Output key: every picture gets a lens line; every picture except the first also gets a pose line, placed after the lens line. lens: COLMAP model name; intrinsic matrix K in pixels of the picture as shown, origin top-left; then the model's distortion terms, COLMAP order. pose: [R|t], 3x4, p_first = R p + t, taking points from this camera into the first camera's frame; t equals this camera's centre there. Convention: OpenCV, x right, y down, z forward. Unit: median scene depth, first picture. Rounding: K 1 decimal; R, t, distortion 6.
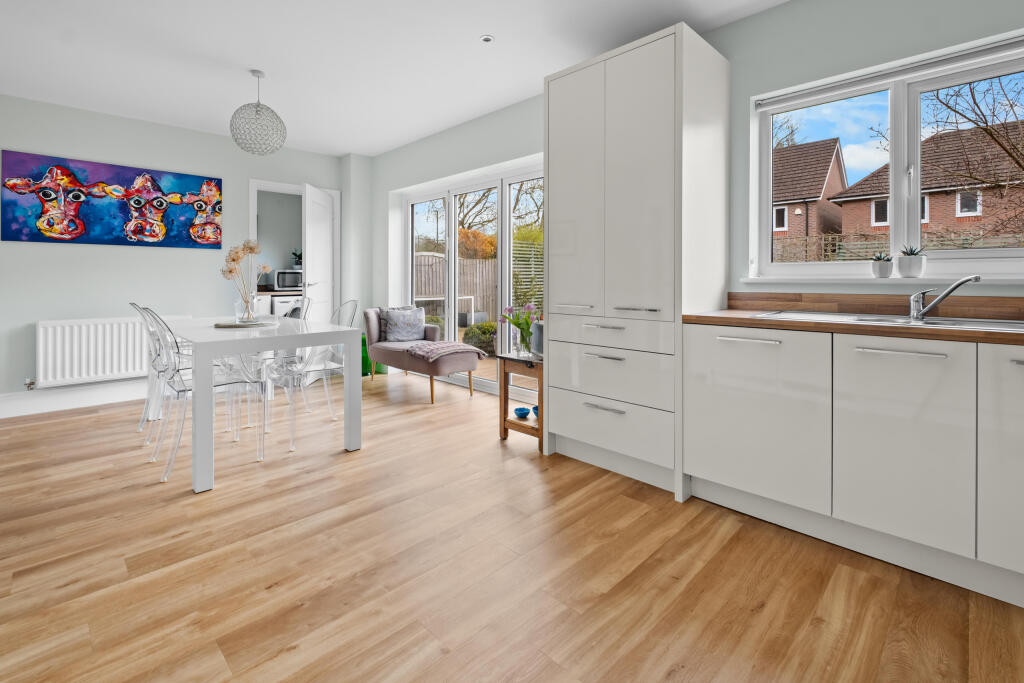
lens RADIAL K [[455.2, 0, 499.5], [0, 455.2, 280.7], [0, 0, 1]] dist [-0.014742, 0.000469]
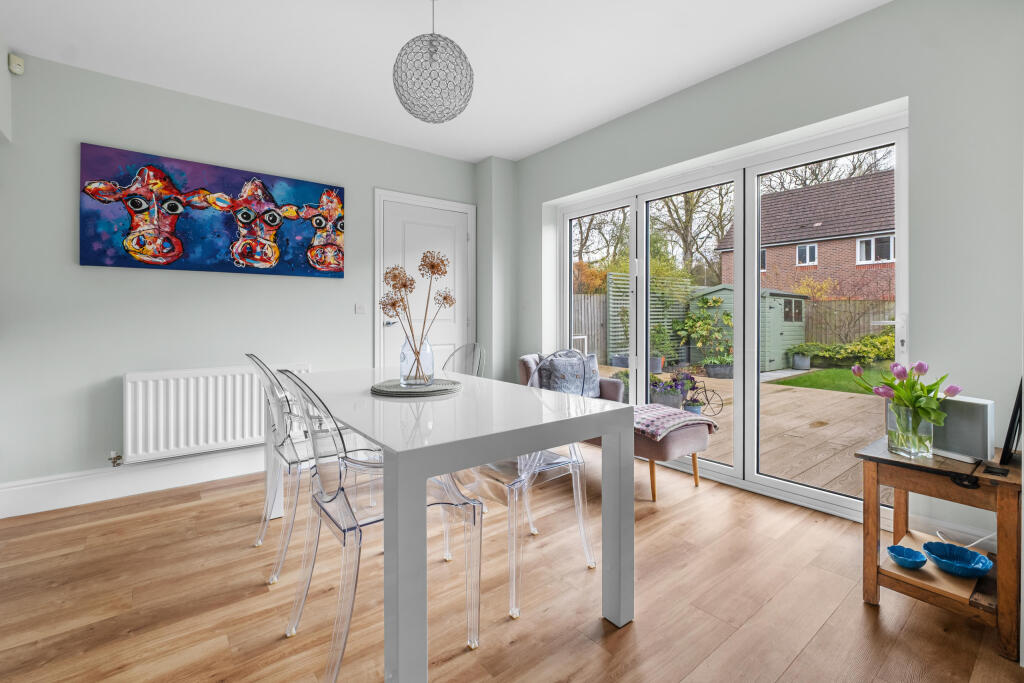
lens RADIAL K [[455.2, 0, 508.5], [0, 455.2, 319.2], [0, 0, 1]] dist [-0.014742, 0.000469]
pose [[0.992507, 0.000539, -0.122188, -0.269285], [-0.000198, 0.999996, 0.002802, -0.001602], [0.122189, -0.002757, 0.992503, 0.294411]]
